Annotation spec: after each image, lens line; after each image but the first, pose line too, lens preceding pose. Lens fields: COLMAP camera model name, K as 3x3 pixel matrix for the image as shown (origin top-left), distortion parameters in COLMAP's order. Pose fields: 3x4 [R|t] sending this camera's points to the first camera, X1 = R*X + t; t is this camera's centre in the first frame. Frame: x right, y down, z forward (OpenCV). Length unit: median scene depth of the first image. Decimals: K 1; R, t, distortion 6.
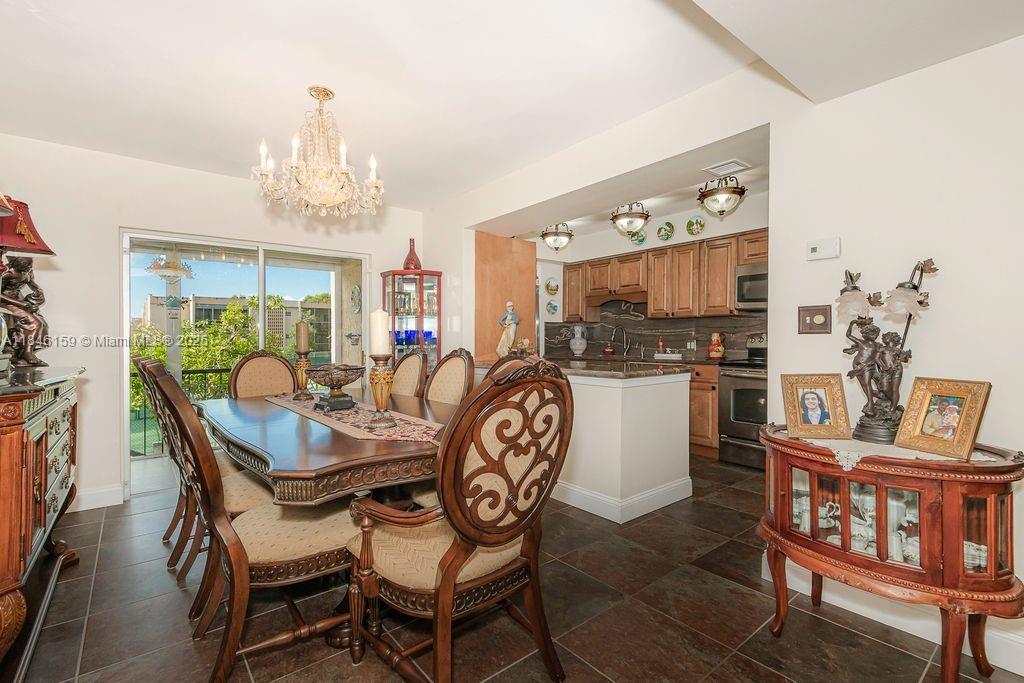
lens RADIAL K [[465.8, 0, 504.0], [0, 465.8, 350.0], [0, 0, 1]] dist [0.022591, -0.006818]
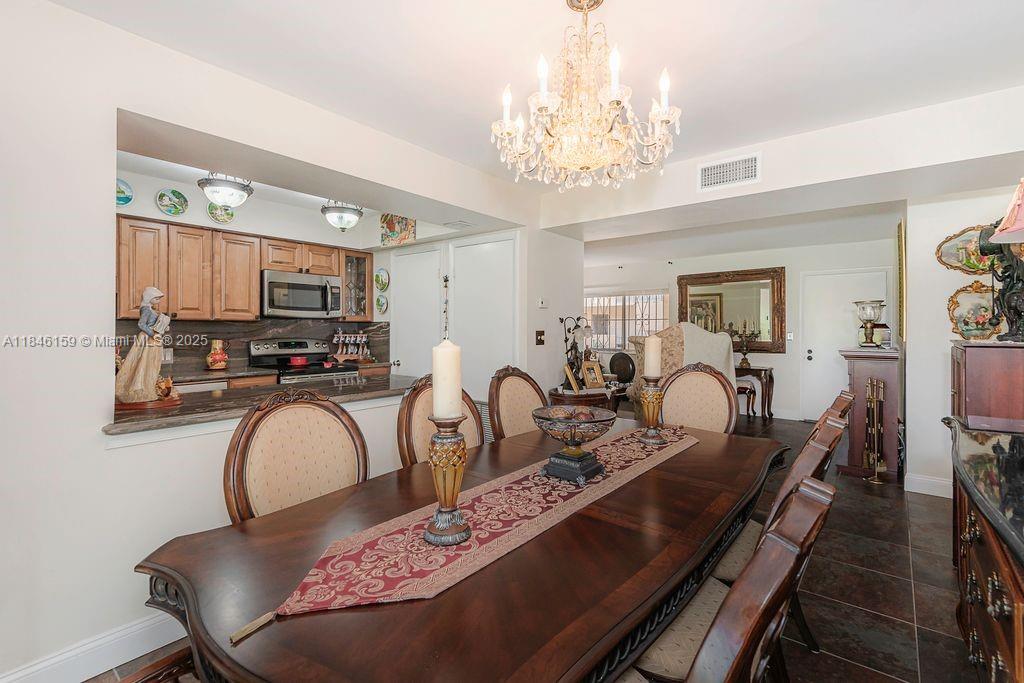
lens RADIAL K [[465.8, 0, 519.7], [0, 465.8, 340.8], [0, 0, 1]] dist [0.022591, -0.006818]
pose [[-0.245963, -0.025642, 0.968940, -0.493936], [0.021406, 0.999263, 0.031878, -0.048017], [-0.969043, 0.028582, -0.245233, 0.646661]]
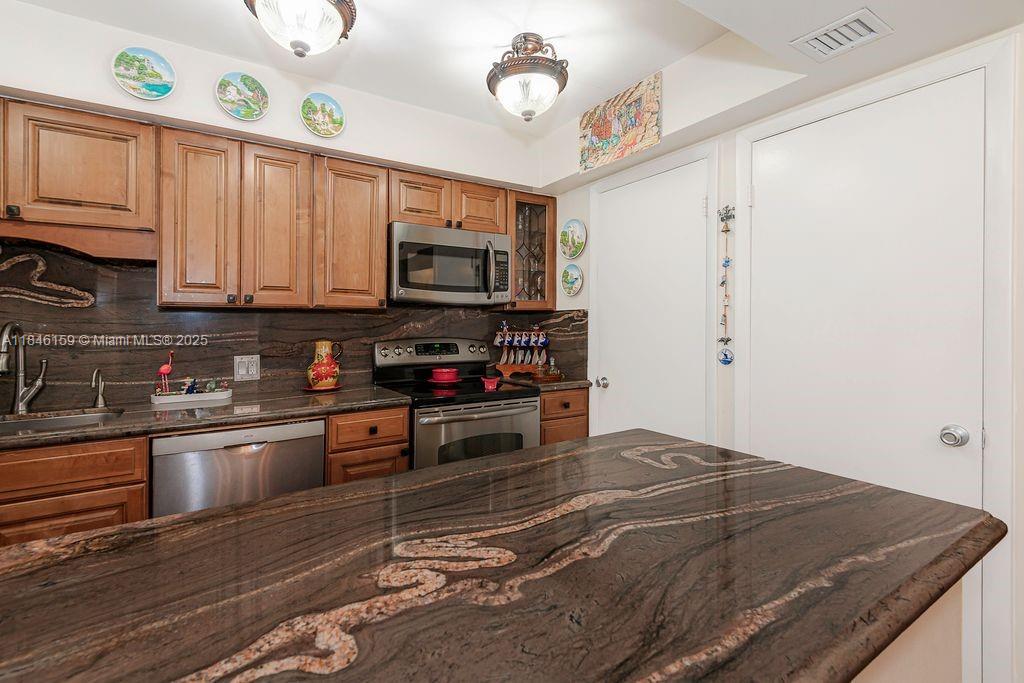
lens RADIAL K [[465.8, 0, 495.0], [0, 465.8, 326.7], [0, 0, 1]] dist [0.022591, -0.006818]
pose [[0.088100, -0.004247, 0.996103, -0.043477], [0.028767, 0.999585, 0.001718, -0.045753], [-0.995696, 0.028504, 0.088186, 0.733311]]
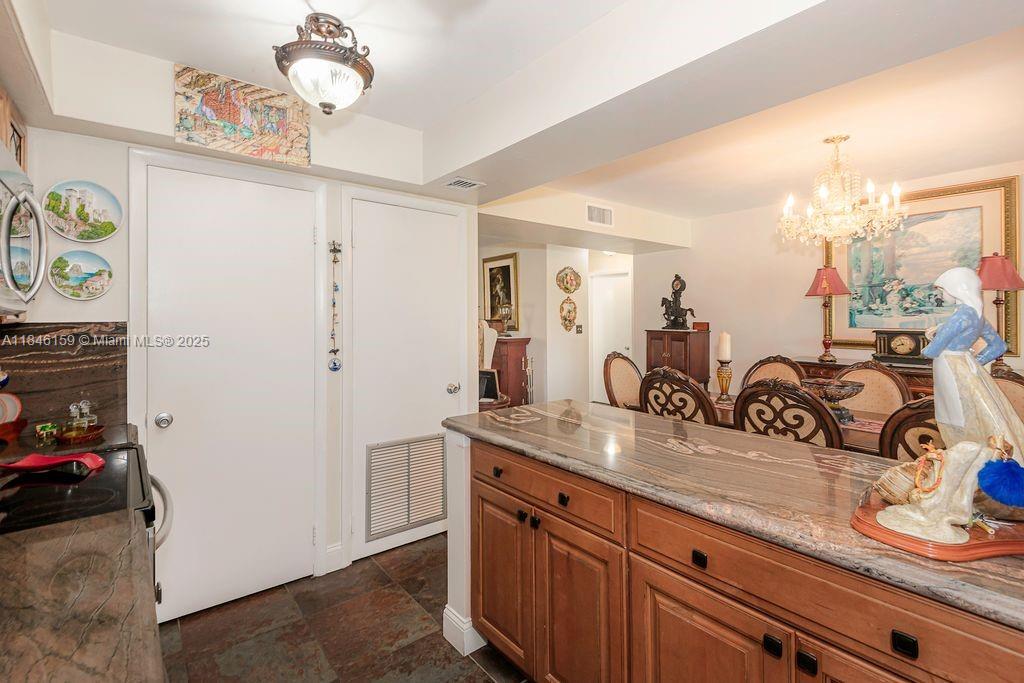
lens RADIAL K [[465.8, 0, 501.6], [0, 465.8, 320.1], [0, 0, 1]] dist [0.022591, -0.006818]
pose [[-0.999763, 0.004557, -0.021265, 0.220424], [0.003914, 0.999537, 0.030171, -0.074950], [0.021393, 0.030081, -0.999319, 1.073425]]
